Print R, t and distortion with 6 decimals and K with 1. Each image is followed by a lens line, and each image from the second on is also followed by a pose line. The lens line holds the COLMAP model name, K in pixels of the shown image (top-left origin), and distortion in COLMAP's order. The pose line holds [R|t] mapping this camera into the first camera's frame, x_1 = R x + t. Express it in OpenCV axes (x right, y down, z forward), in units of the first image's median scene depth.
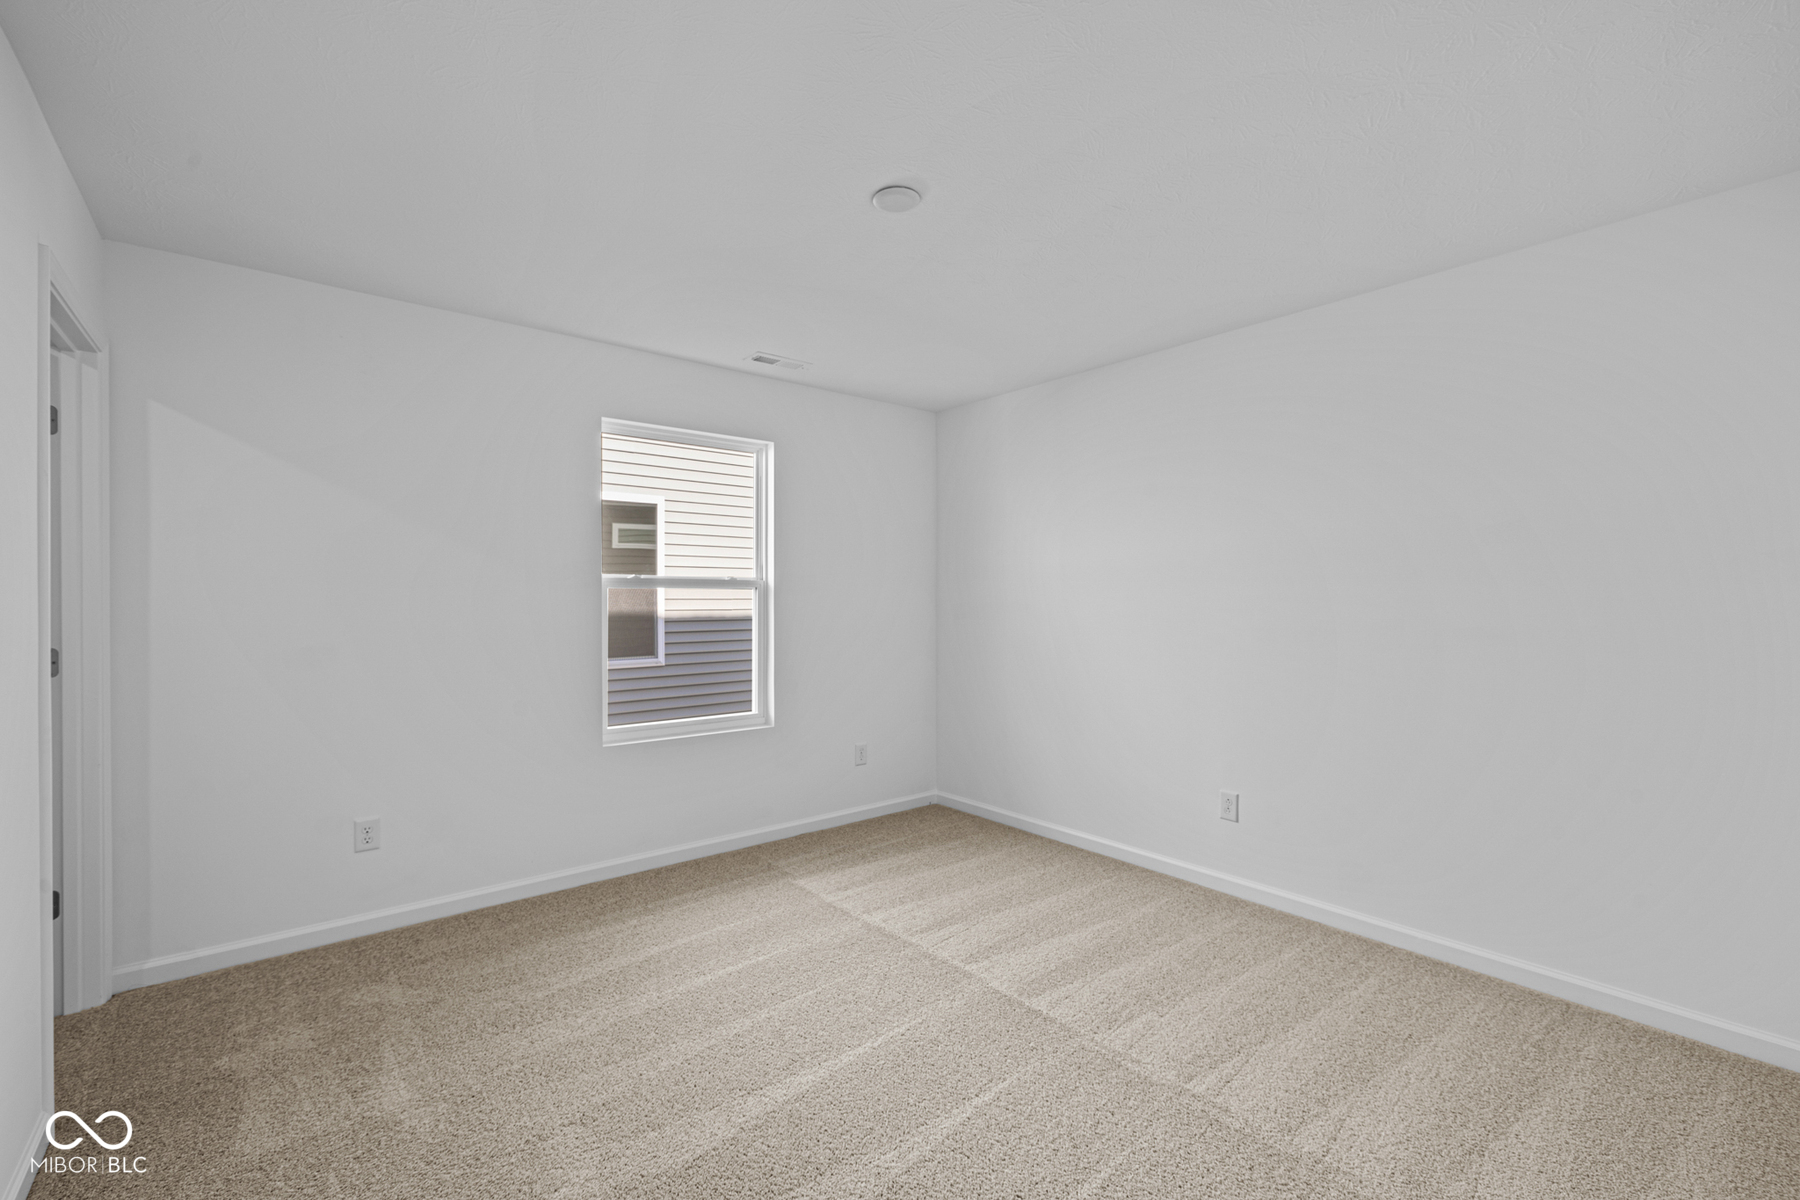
lens RADIAL K [[765.8, 0, 900.0], [0, 765.8, 600.0], [0, 0, 1]] dist [0.001708, -0.000149]
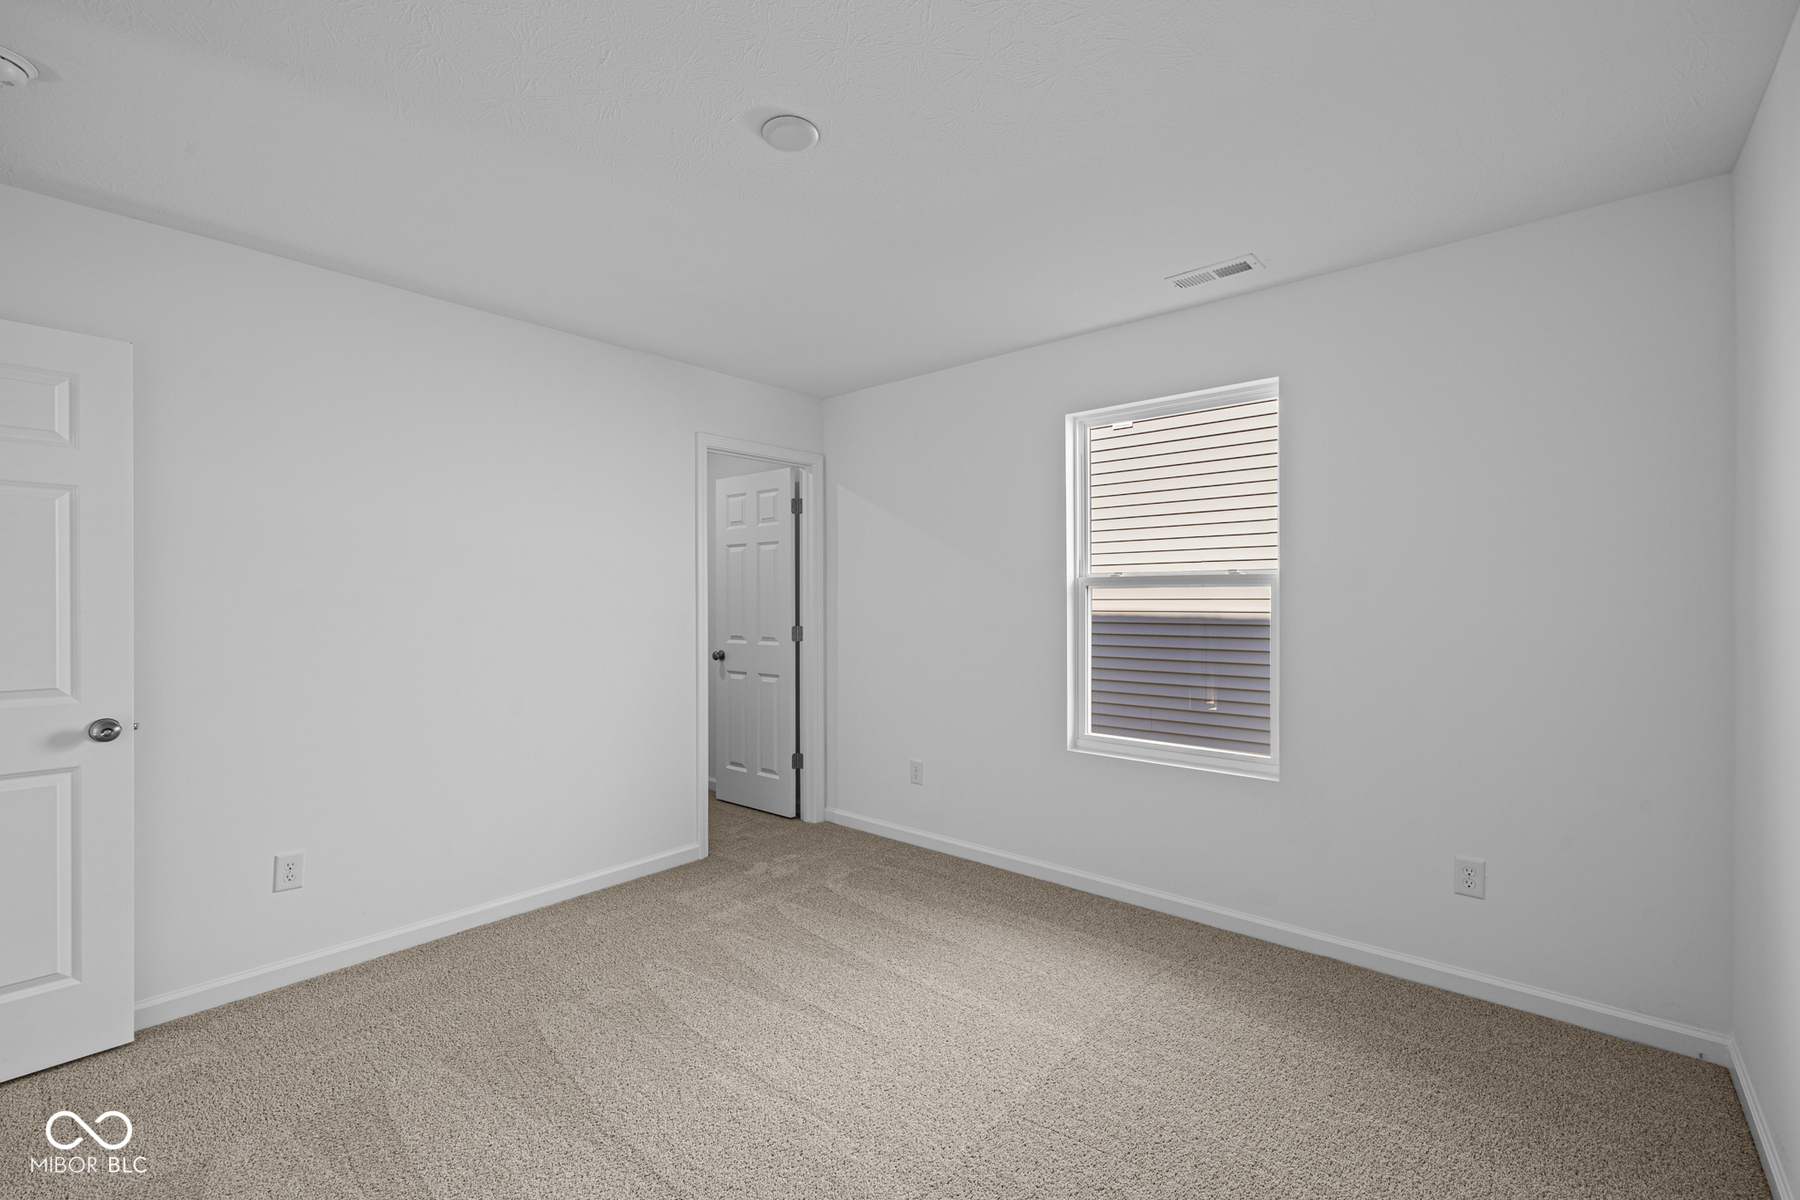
lens RADIAL K [[765.8, 0, 900.0], [0, 765.8, 600.0], [0, 0, 1]] dist [0.001708, -0.000149]
pose [[0.164067, -0.002197, -0.986447, 0.623743], [-0.002138, 0.999994, -0.002583, 0.002663], [0.986447, 0.002533, 0.164062, 0.717395]]
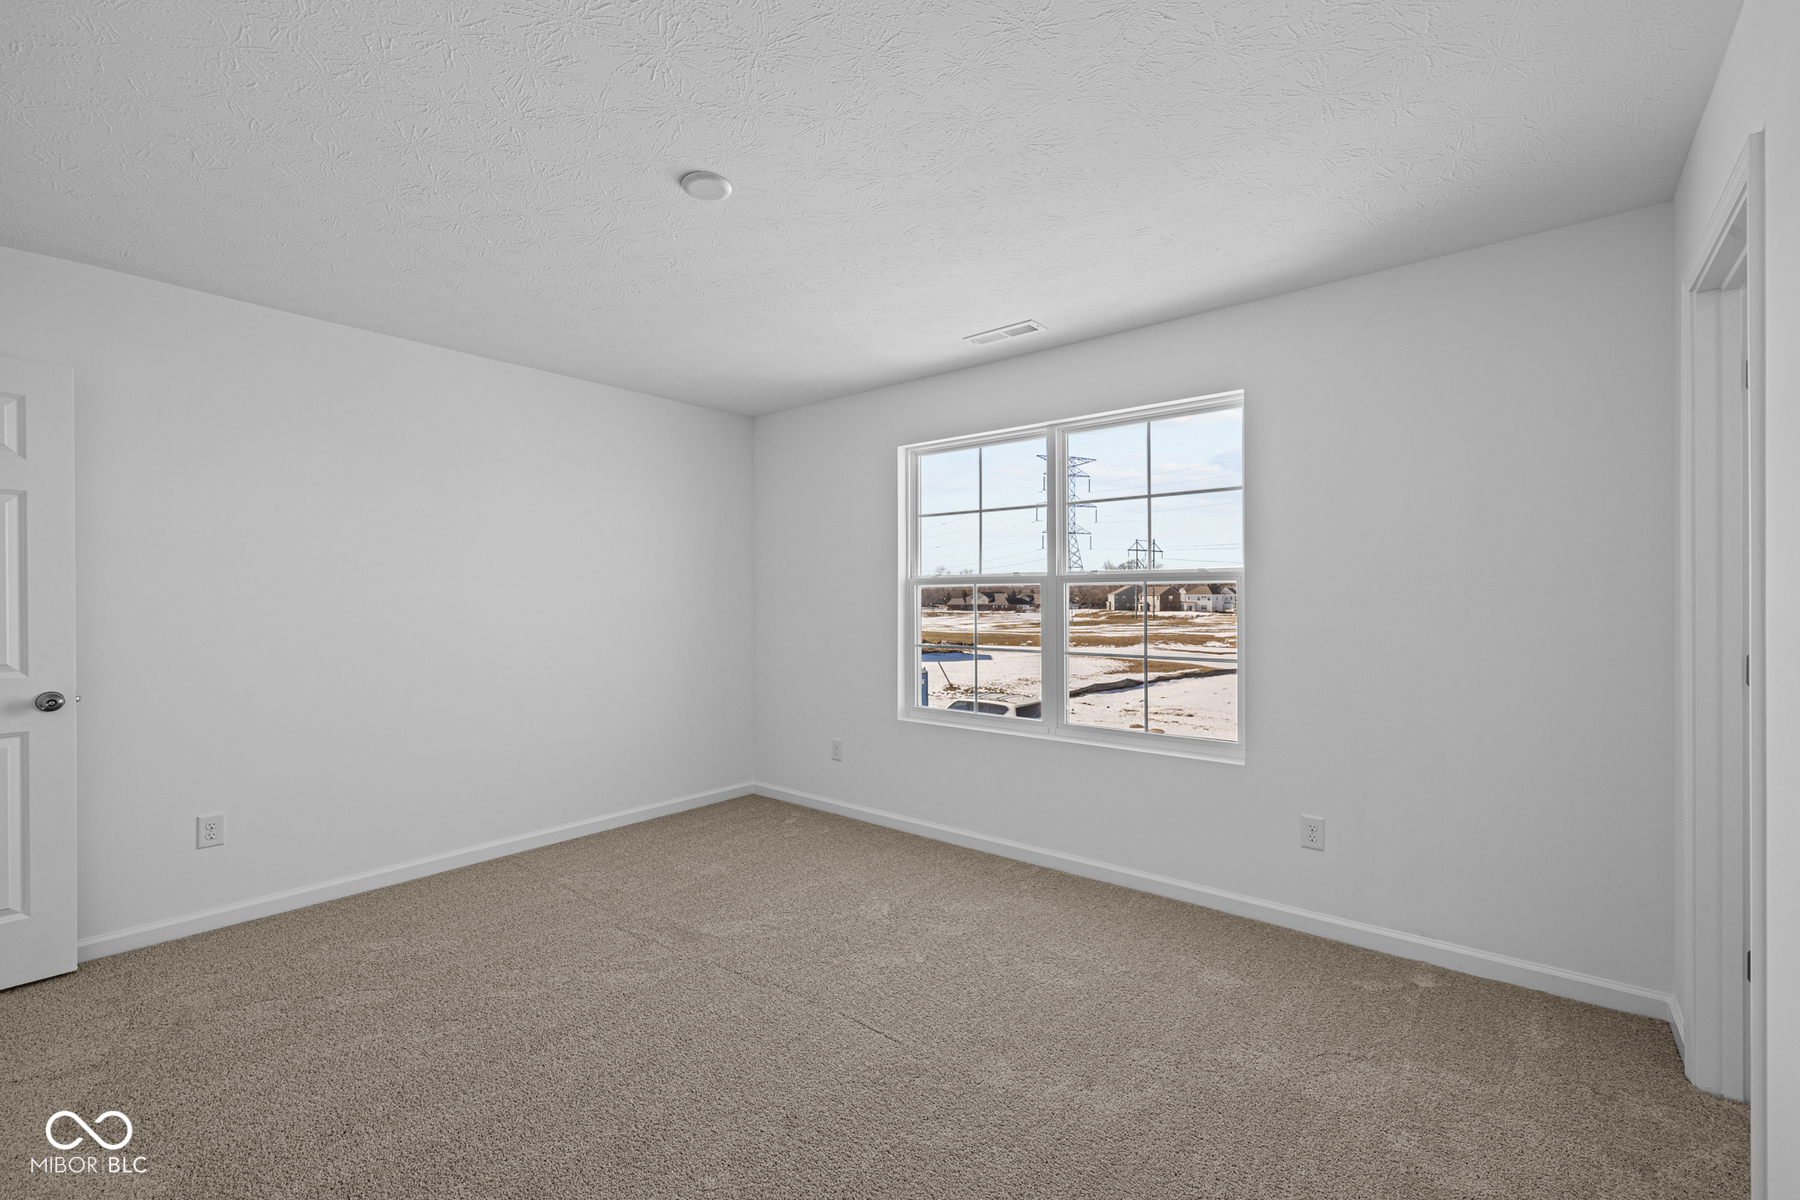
lens RADIAL K [[757.7, 0, 970.8], [0, 757.7, 600.0], [0, 0, 1]] dist [-0.002281, 0.000137]
pose [[0.237993, 0.004395, -0.971257, 0.736600], [-0.005229, 0.999981, 0.003244, 0.001363], [0.971253, 0.004307, 0.238012, 0.805247]]
